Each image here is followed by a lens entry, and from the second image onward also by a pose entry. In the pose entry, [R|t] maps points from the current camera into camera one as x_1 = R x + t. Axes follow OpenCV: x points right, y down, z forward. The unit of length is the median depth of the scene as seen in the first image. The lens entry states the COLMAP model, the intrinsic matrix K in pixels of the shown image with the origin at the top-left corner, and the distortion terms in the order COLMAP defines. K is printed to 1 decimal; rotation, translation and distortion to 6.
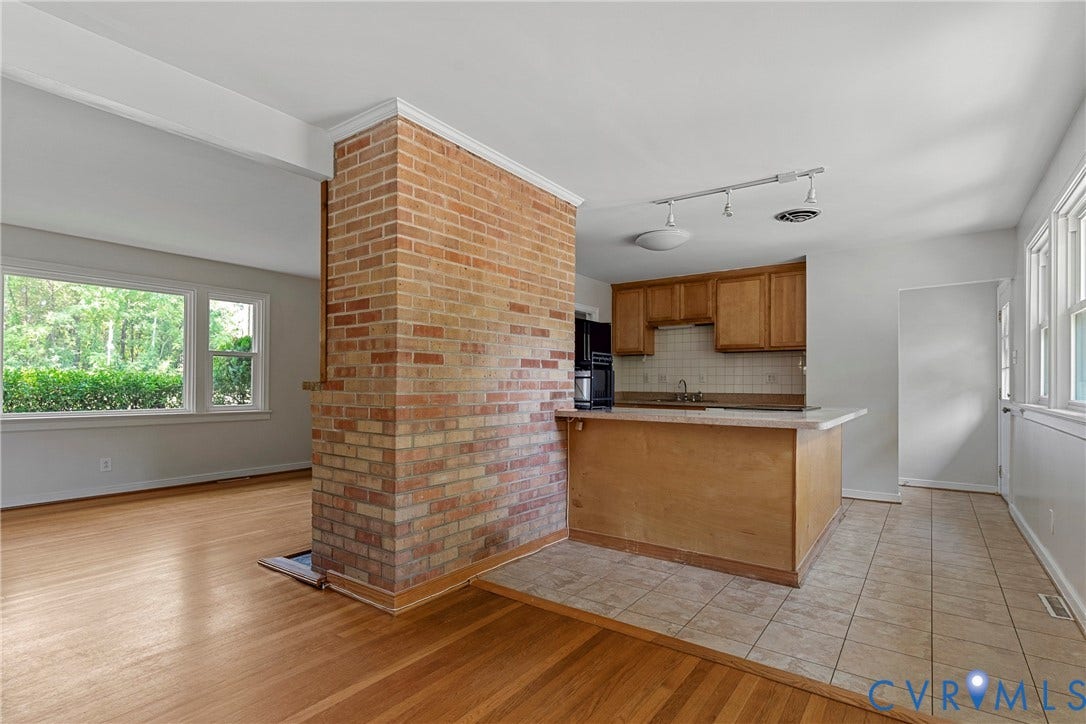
lens RADIAL K [[525.3, 0, 542.7], [0, 525.3, 381.2], [0, 0, 1]] dist [0.001282, 0.000253]
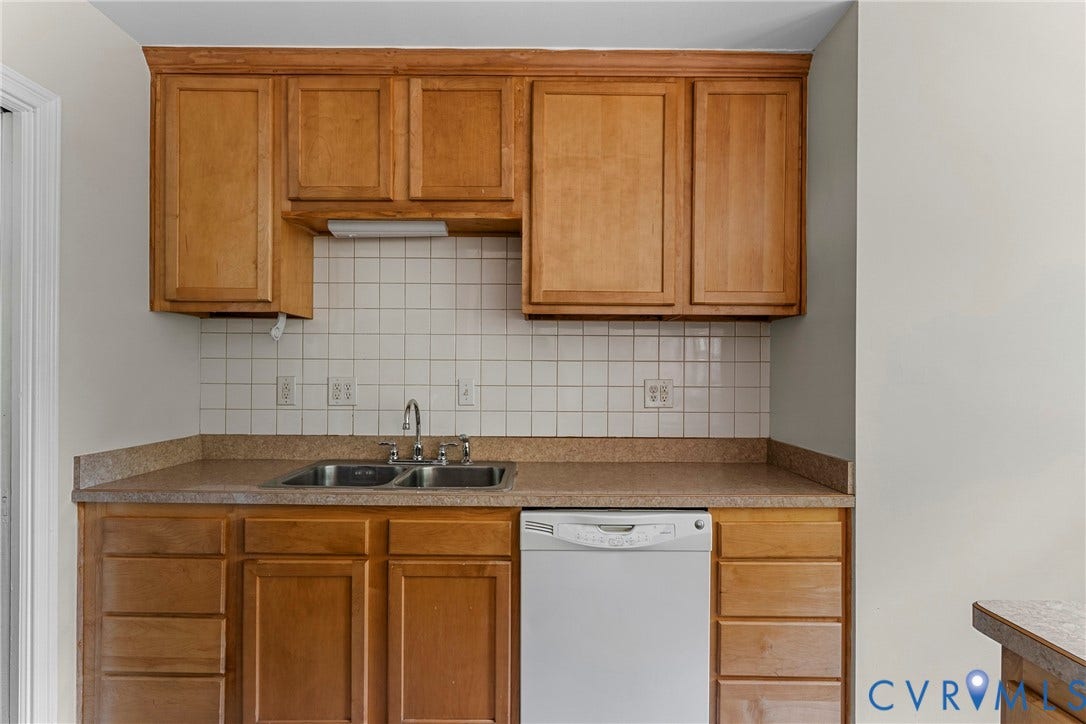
lens RADIAL K [[528.1, 0, 540.0], [0, 528.1, 375.2], [0, 0, 1]] dist [0.003521, 0.000311]
pose [[0.804230, -0.003993, 0.594305, 0.265866], [-0.004408, 0.999910, 0.012682, -0.040897], [-0.594302, -0.012819, 0.804140, 1.323713]]
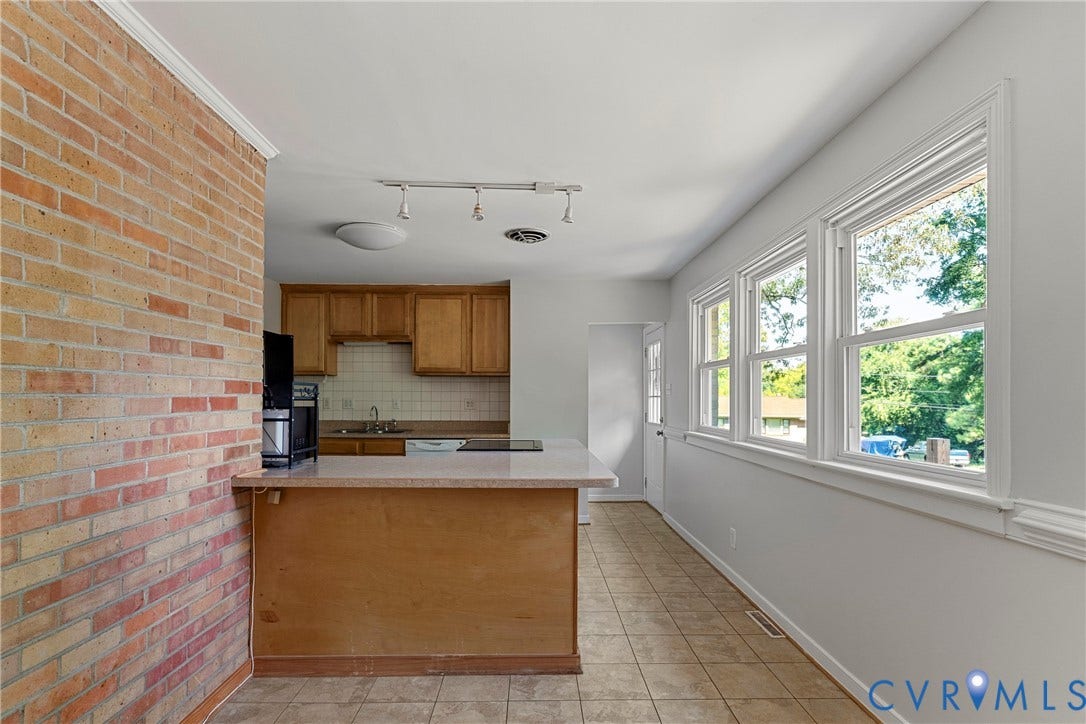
lens RADIAL K [[524.0, 0, 540.4], [0, 524.0, 392.8], [0, 0, 1]] dist [0.002628, -0.000327]
pose [[0.797178, 0.003428, 0.603734, -0.061400], [-0.003285, 0.999994, -0.001340, -0.044991], [-0.603735, -0.000915, 0.797185, 0.295588]]
